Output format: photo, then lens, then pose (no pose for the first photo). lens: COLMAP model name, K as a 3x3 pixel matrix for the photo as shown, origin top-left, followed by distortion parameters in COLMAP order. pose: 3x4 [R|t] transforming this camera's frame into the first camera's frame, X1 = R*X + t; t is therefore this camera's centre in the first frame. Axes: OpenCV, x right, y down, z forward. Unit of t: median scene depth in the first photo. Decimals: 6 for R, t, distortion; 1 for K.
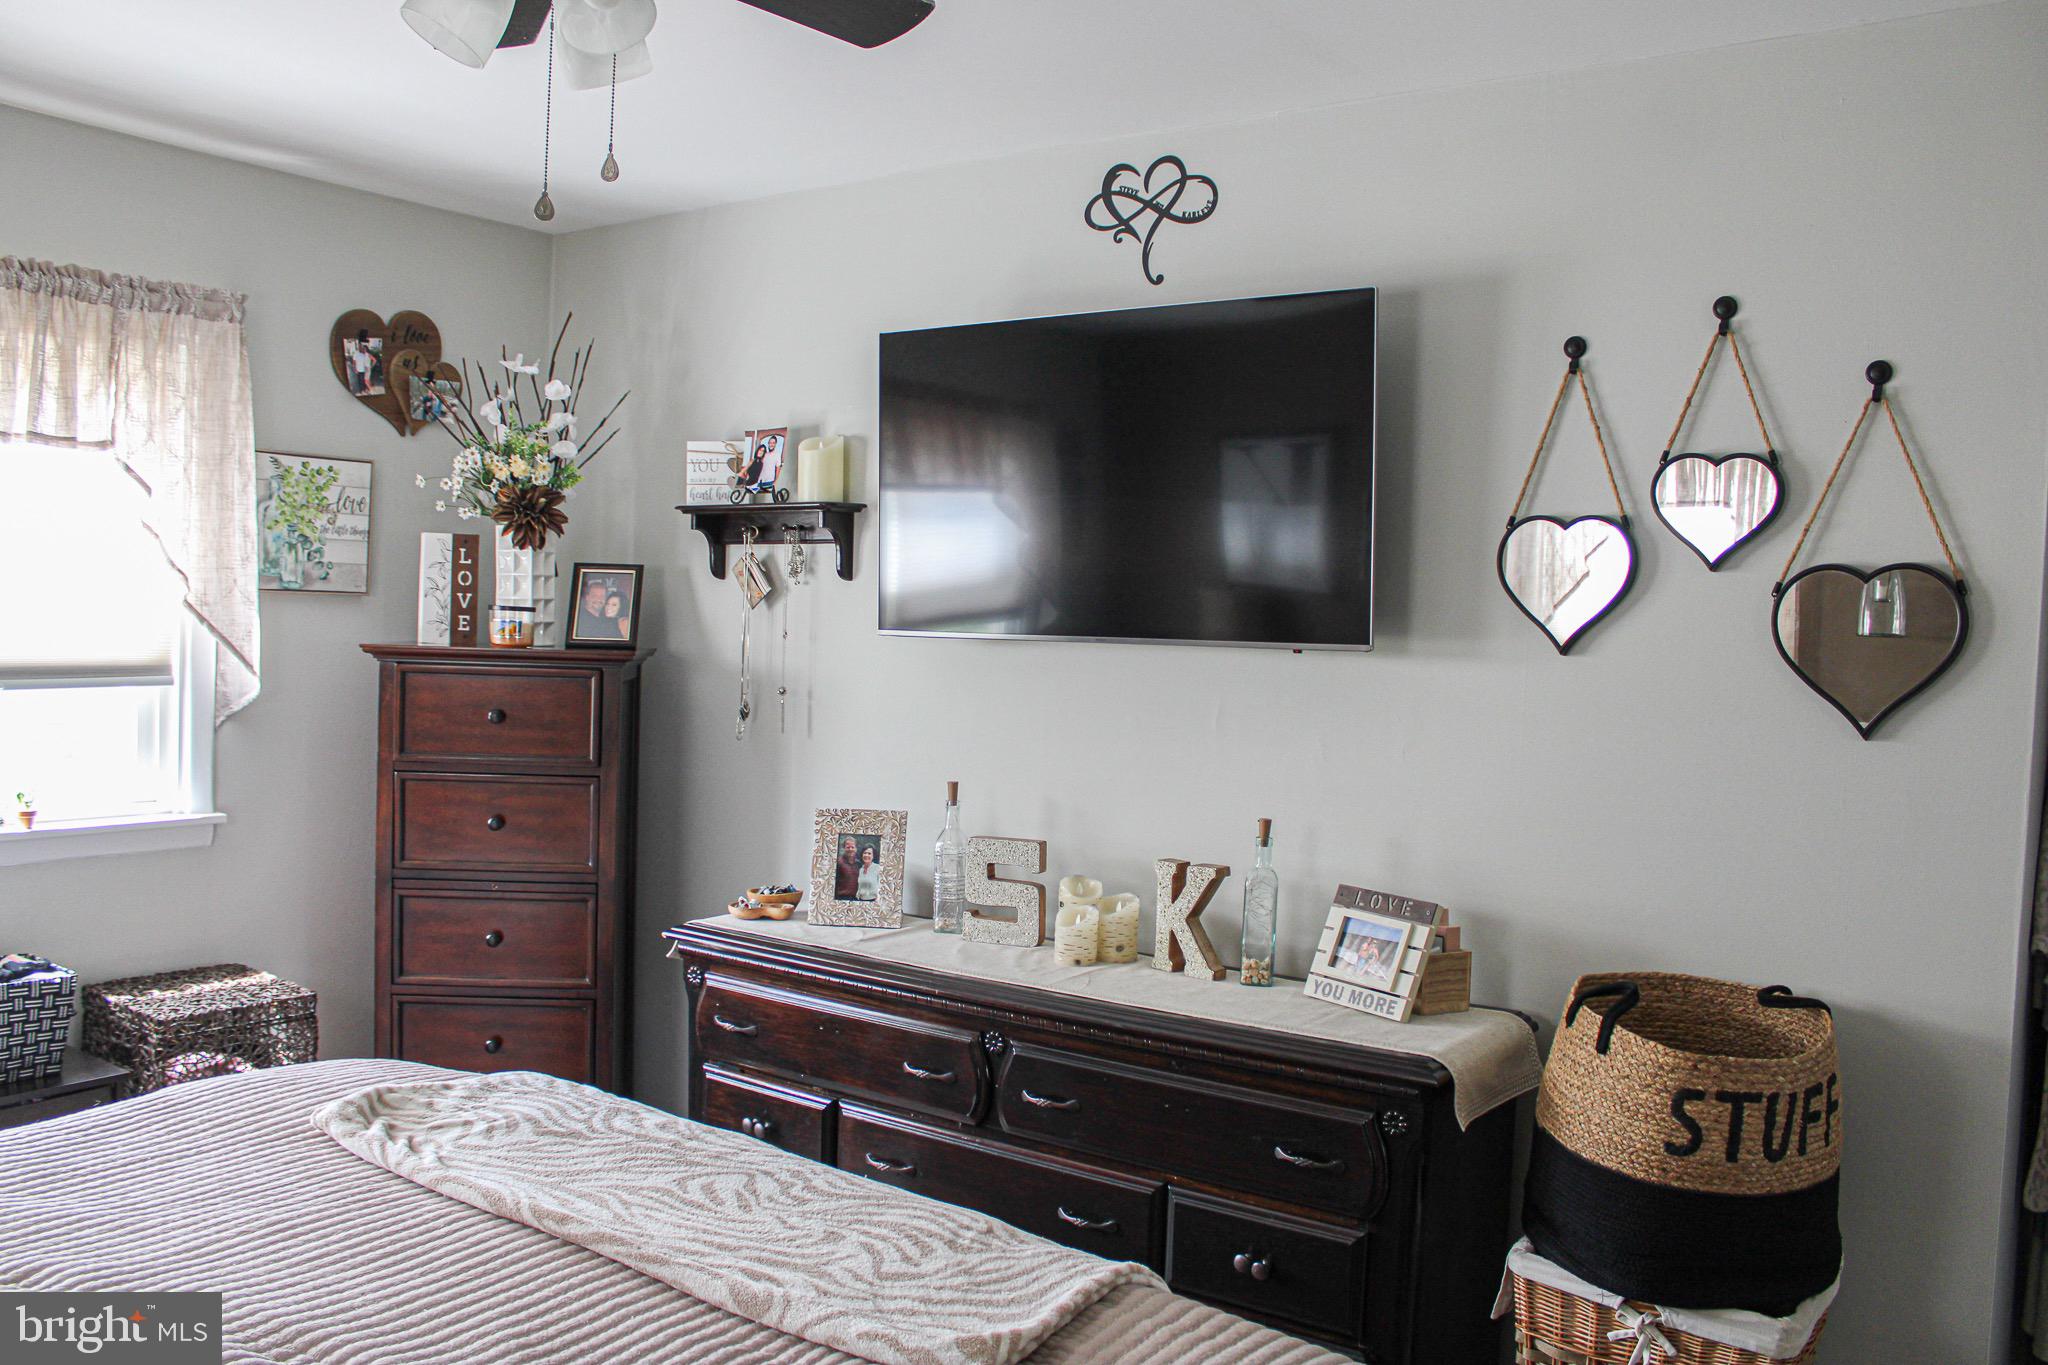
lens RADIAL K [[1699.5, 0, 1003.5], [0, 1699.5, 697.8], [0, 0, 1]] dist [-0.165706, 0.149381]
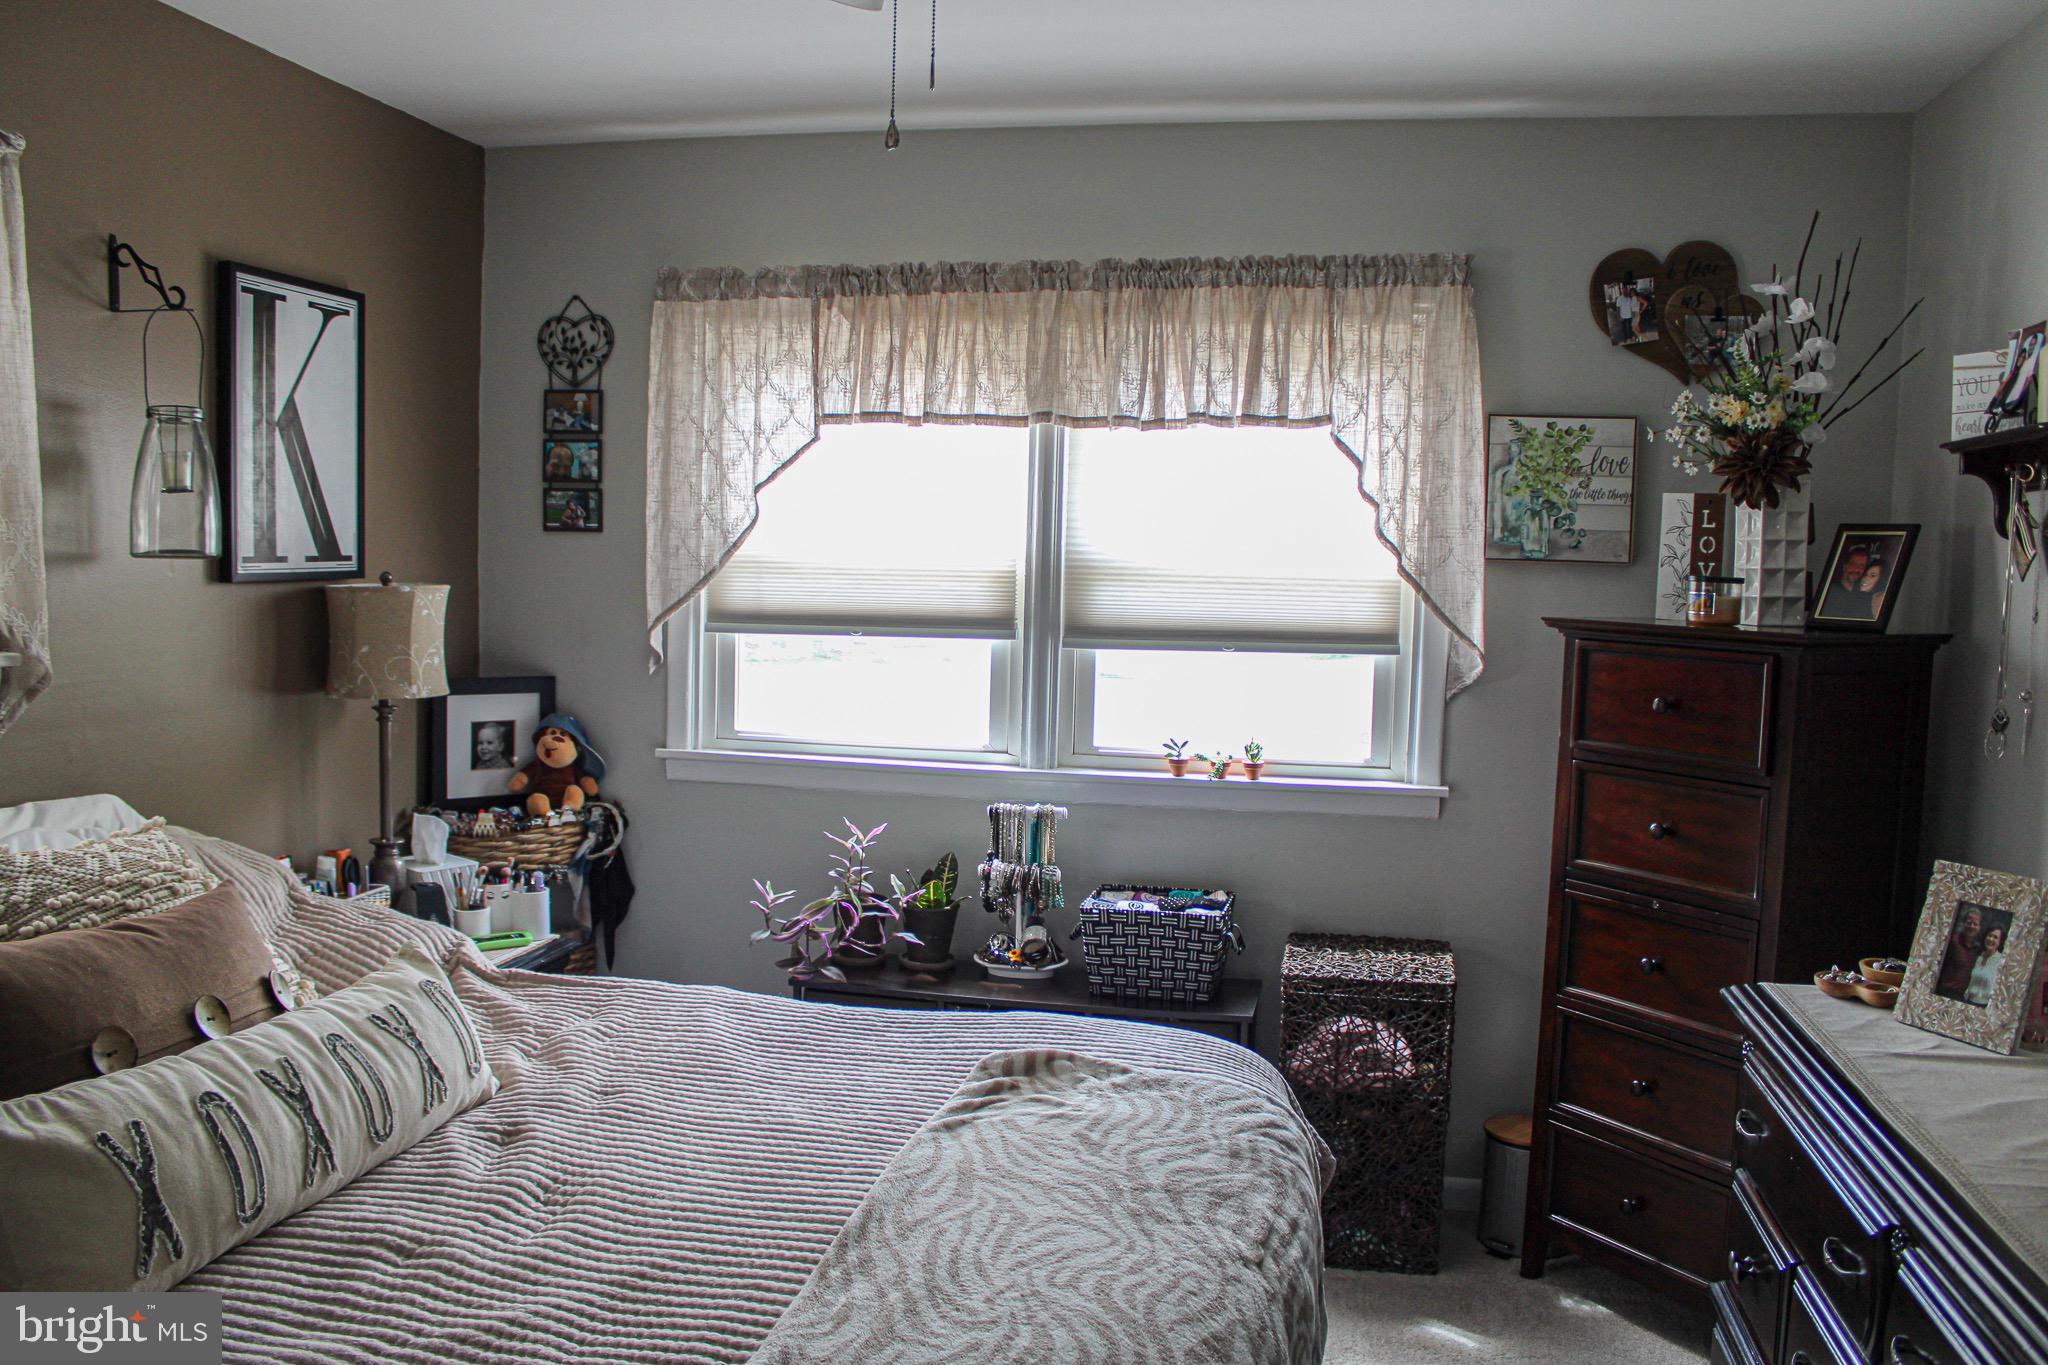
lens RADIAL K [[1699.5, 0, 1003.5], [0, 1699.5, 697.8], [0, 0, 1]] dist [-0.165706, 0.149381]
pose [[0.405060, 0.055093, -0.912629, 0.335441], [-0.050806, 0.997997, 0.037696, -0.007691], [0.912877, 0.031098, 0.407048, 0.357199]]
